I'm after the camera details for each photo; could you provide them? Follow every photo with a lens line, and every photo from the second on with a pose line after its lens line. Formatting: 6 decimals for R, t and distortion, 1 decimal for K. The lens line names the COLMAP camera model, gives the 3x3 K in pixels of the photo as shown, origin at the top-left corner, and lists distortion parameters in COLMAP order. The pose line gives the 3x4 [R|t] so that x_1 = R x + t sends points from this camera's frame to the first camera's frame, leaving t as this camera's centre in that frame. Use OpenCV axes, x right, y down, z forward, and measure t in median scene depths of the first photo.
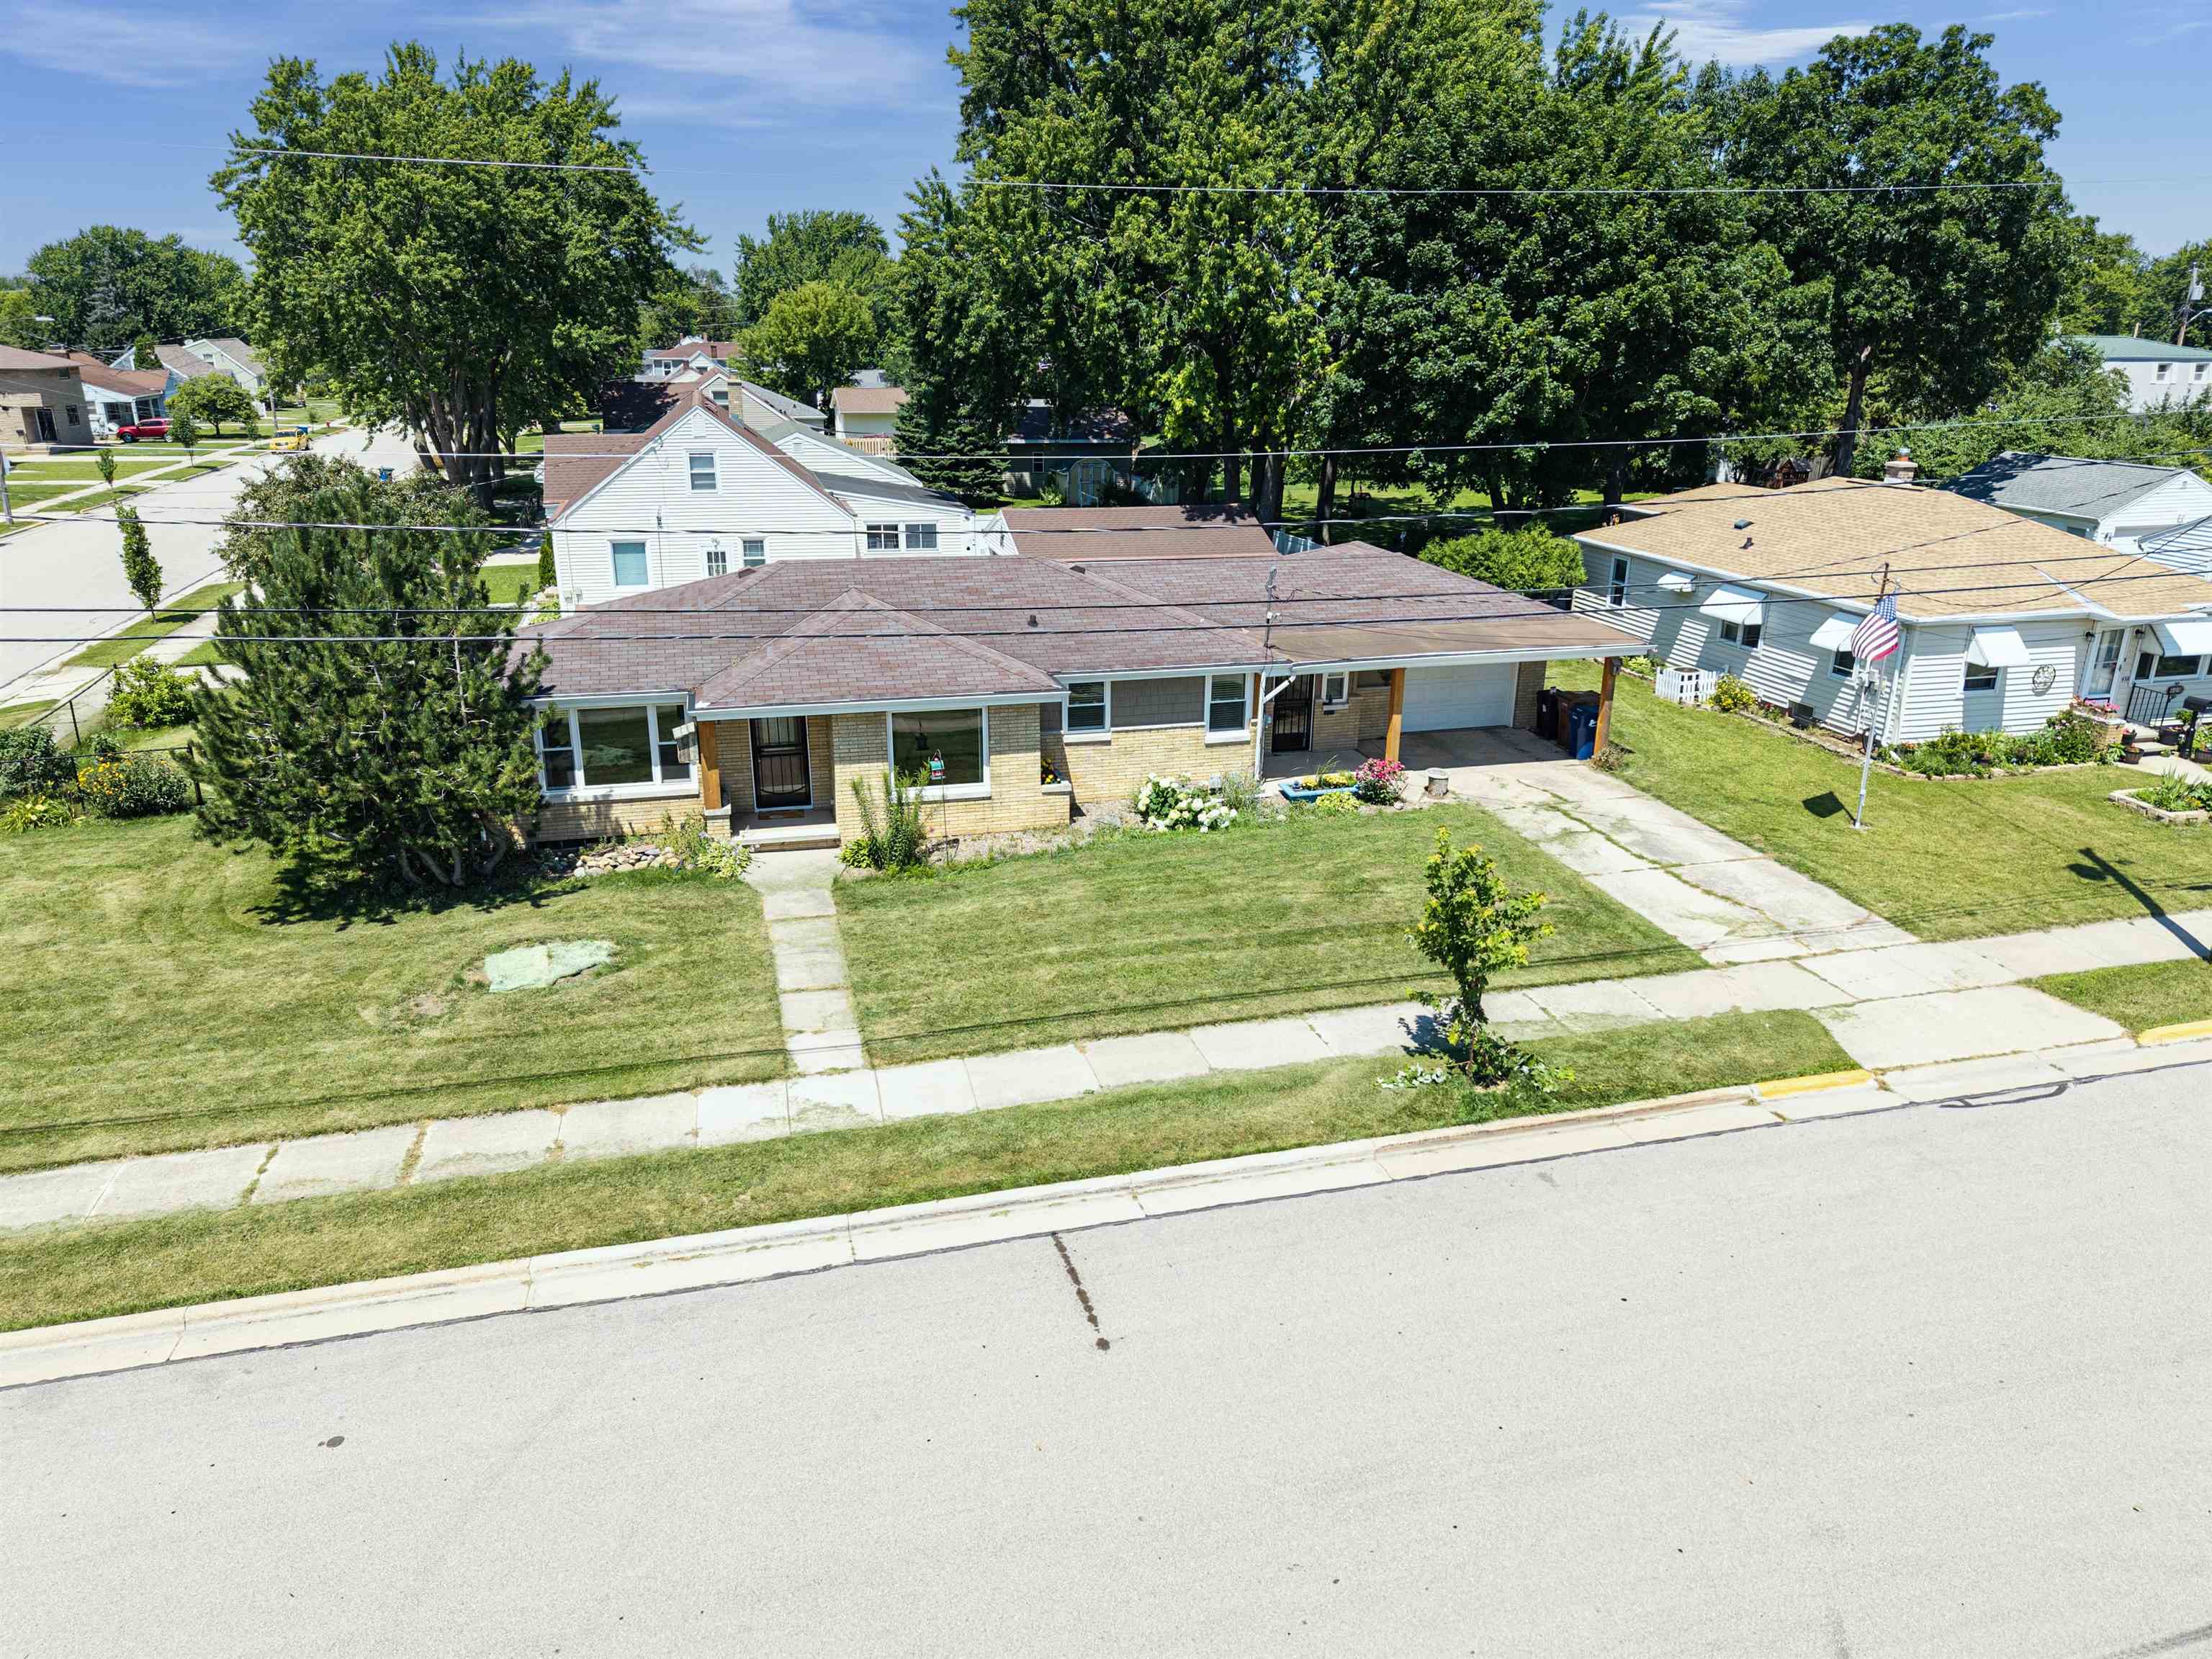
lens RADIAL K [[1482.3, 0, 1110.5], [0, 1482.3, 824.3], [0, 0, 1]] dist [0.004763, -0.021356]
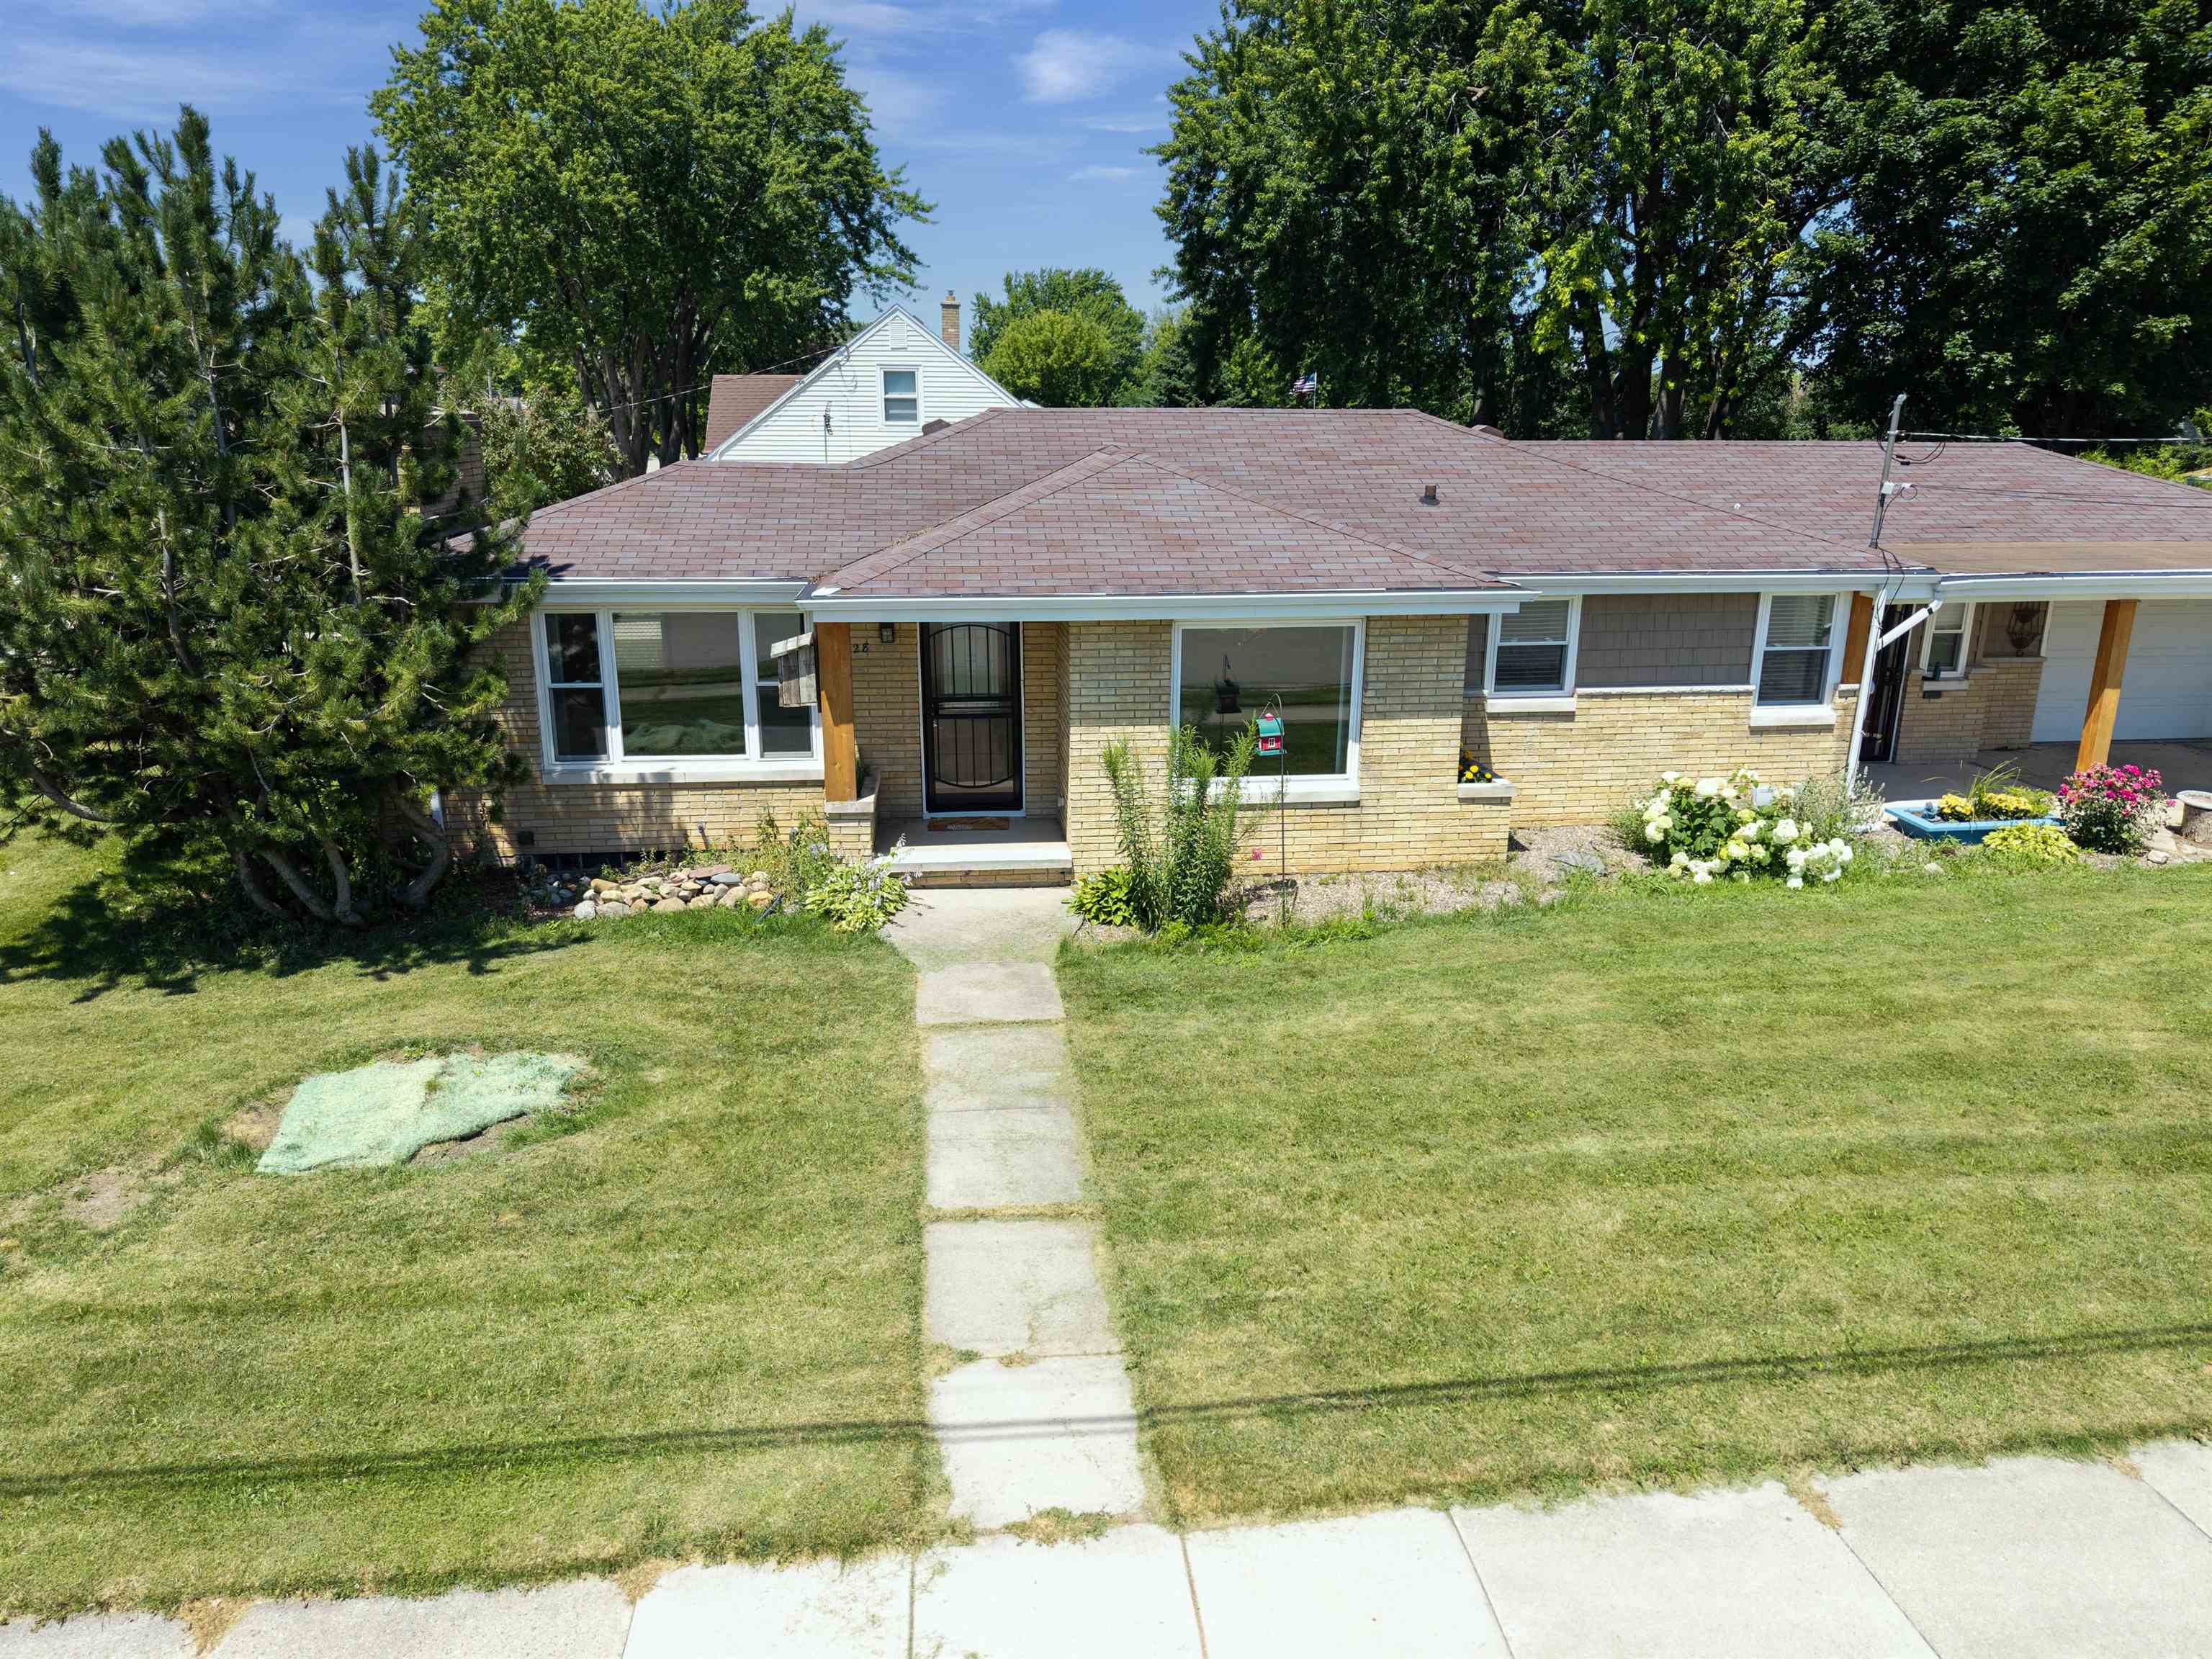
lens RADIAL K [[1478.0, 0, 1106.0], [0, 1478.0, 829.5], [0, 0, 1]] dist [0.010286, -0.006252]
pose [[0.989143, 0.036320, -0.142395, -0.097214], [-0.043813, 0.997795, -0.049848, 0.020960], [0.140270, 0.055546, 0.988554, 0.481771]]
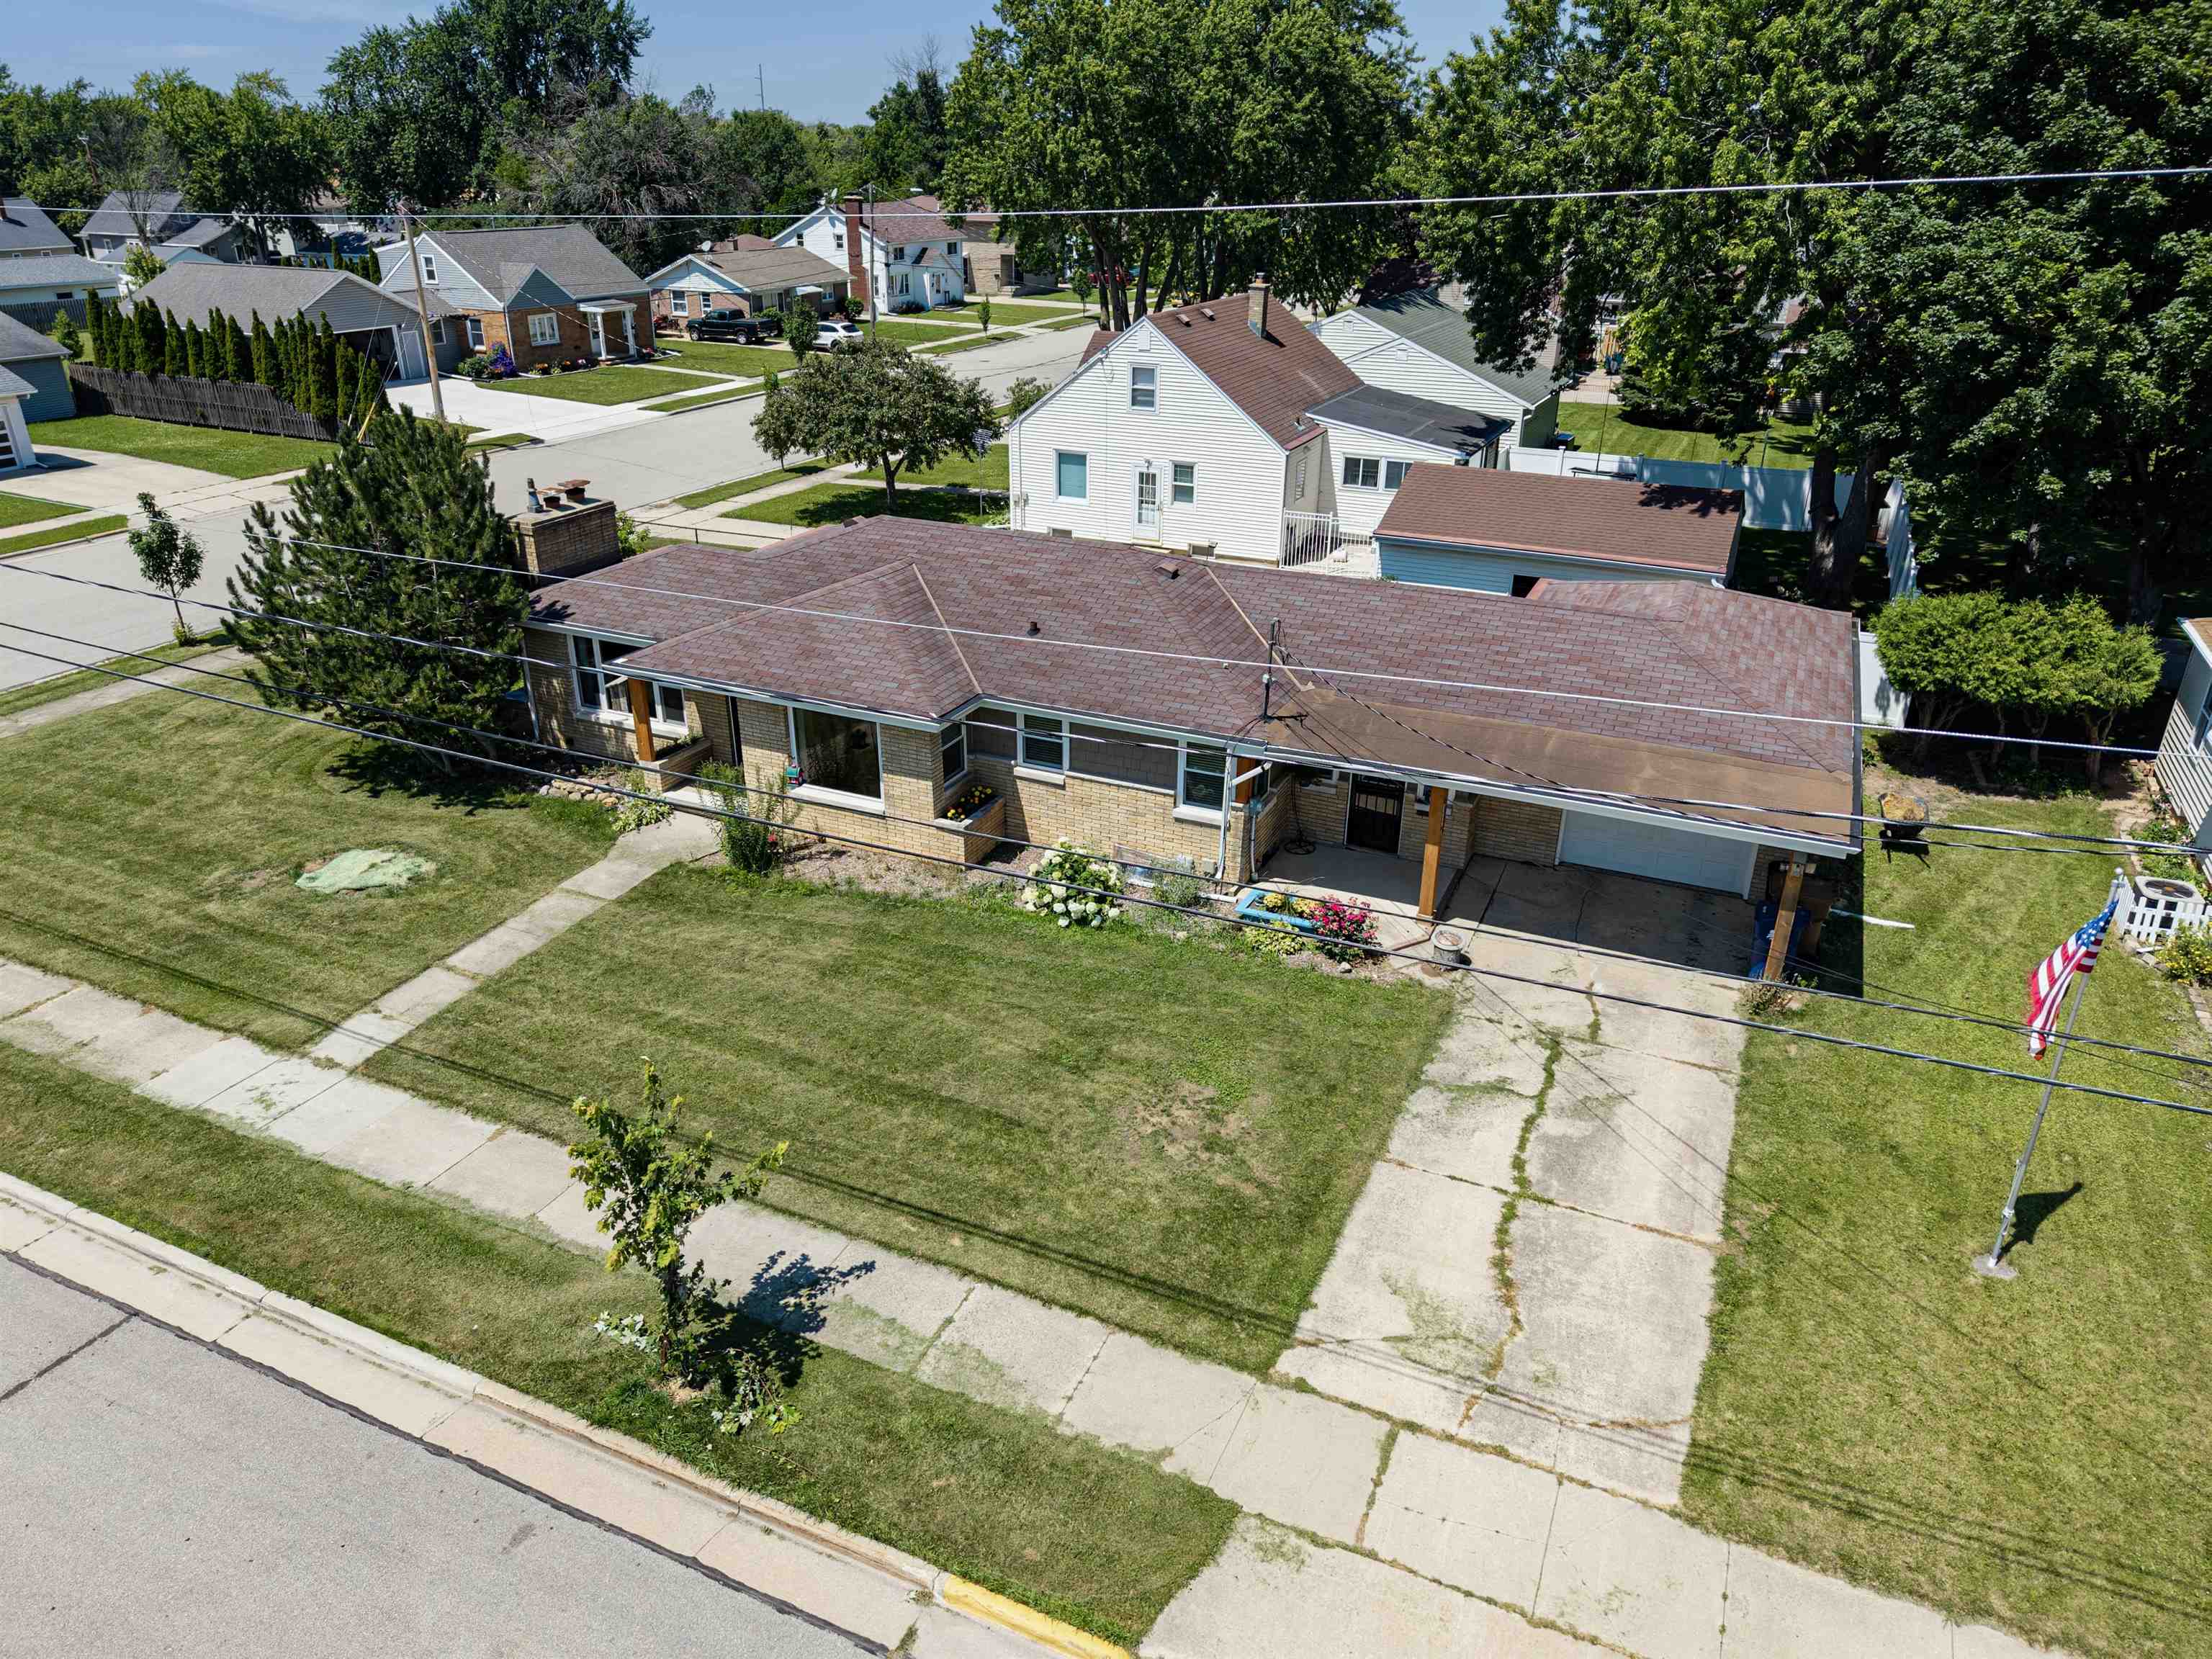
lens RADIAL K [[1478.0, 0, 1106.0], [0, 1478.0, 829.5], [0, 0, 1]] dist [0.010286, -0.006252]
pose [[0.771599, 0.264183, -0.578656, 0.555741], [-0.207357, 0.964451, 0.163818, -0.190187], [0.601363, -0.006413, 0.798950, 0.367894]]
